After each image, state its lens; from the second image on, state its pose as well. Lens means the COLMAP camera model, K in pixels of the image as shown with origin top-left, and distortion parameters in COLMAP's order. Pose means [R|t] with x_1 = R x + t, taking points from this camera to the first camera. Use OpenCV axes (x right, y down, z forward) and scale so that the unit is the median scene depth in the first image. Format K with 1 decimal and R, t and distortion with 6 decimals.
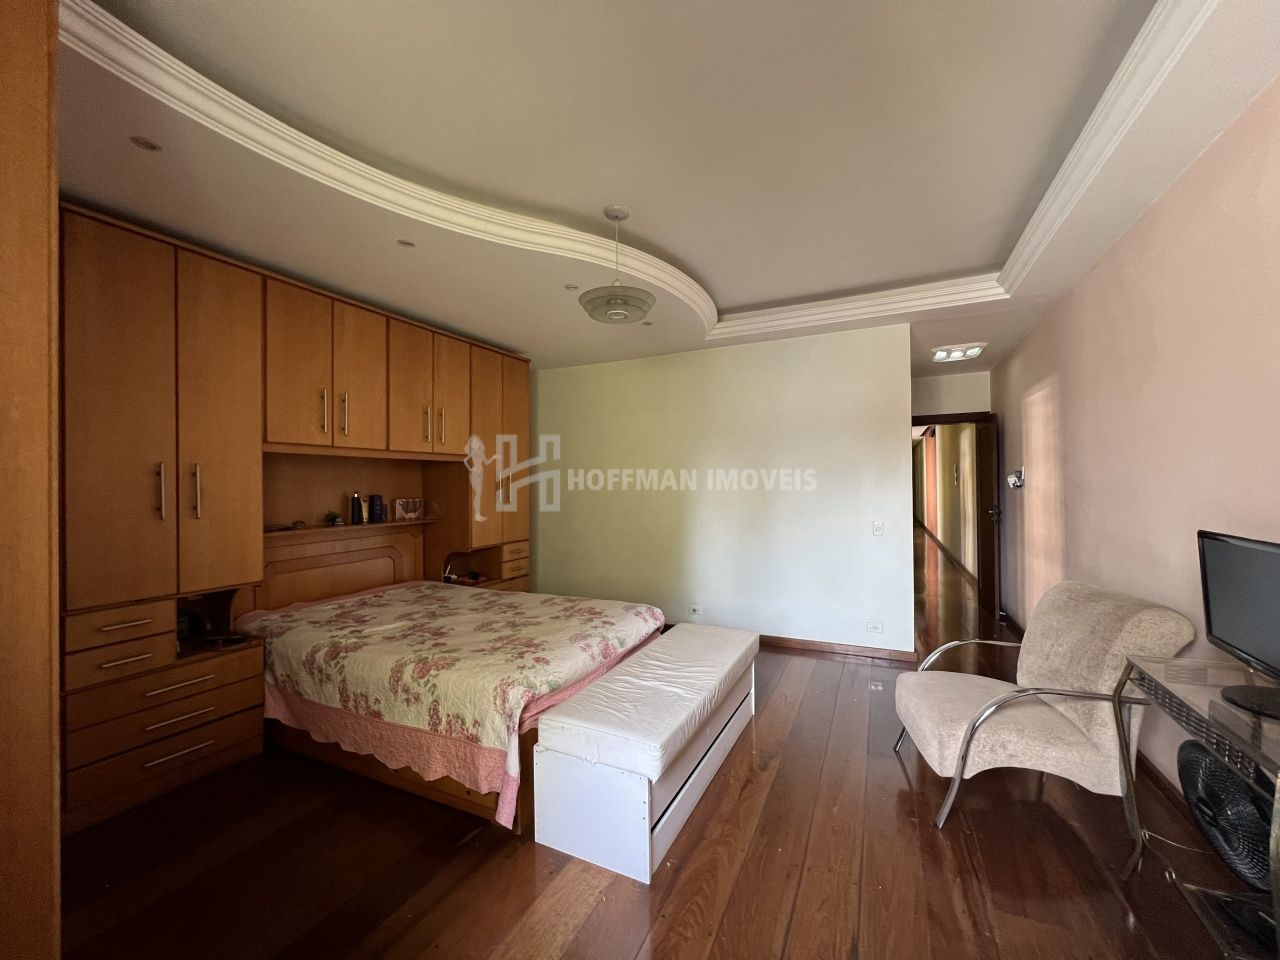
lens RADIAL K [[510.1, 0, 635.2], [0, 510.1, 478.1], [0, 0, 1]] dist [-0.005348, 0.001550]
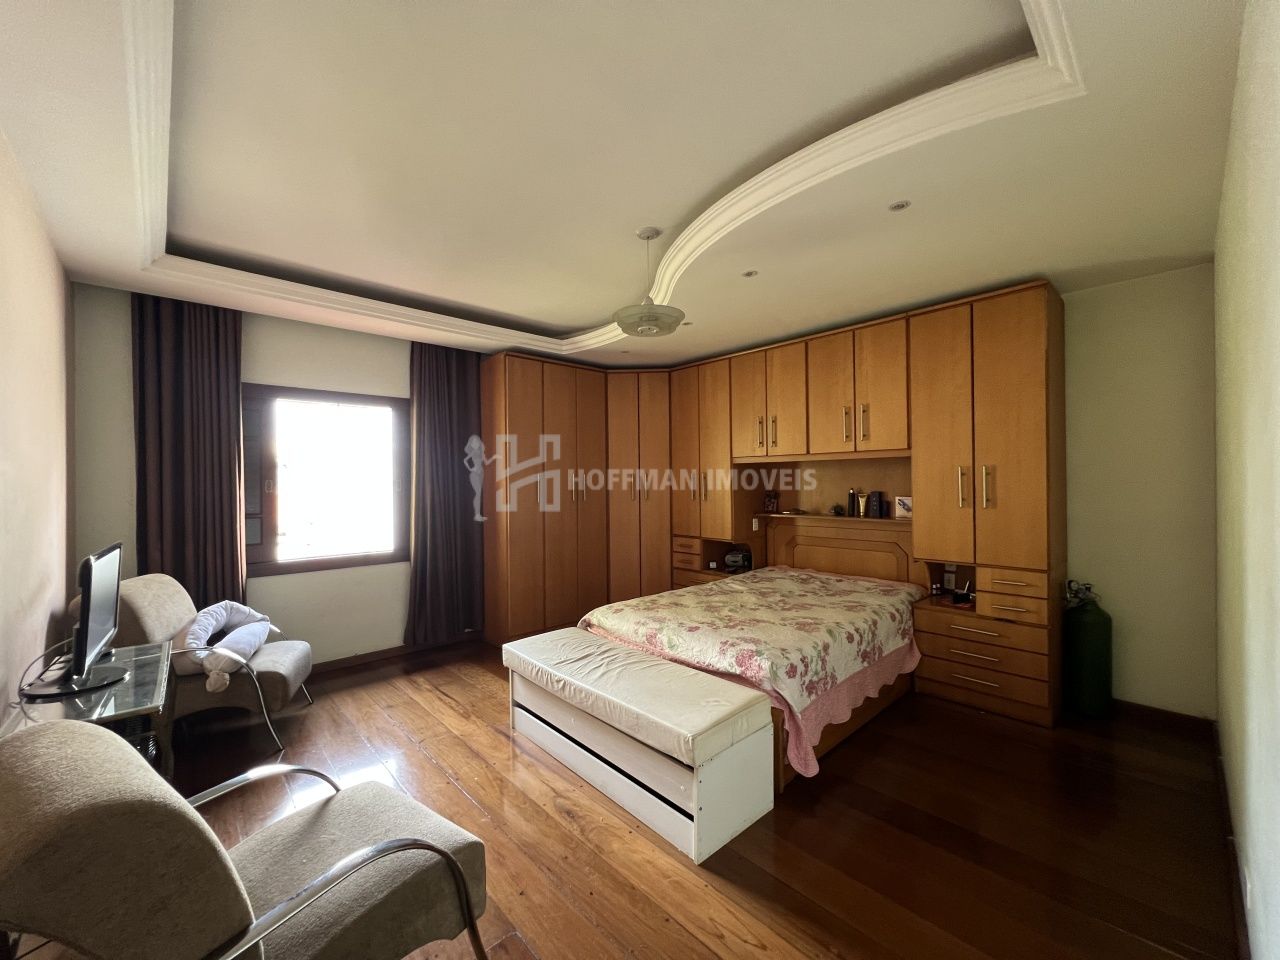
lens RADIAL K [[510.1, 0, 637.4], [0, 510.1, 484.0], [0, 0, 1]] dist [-0.005348, 0.001550]
pose [[-0.374491, 0.020881, -0.926995, 0.786688], [0.028898, 0.999524, 0.010841, -0.010786], [0.926780, -0.022728, -0.374916, 1.114109]]
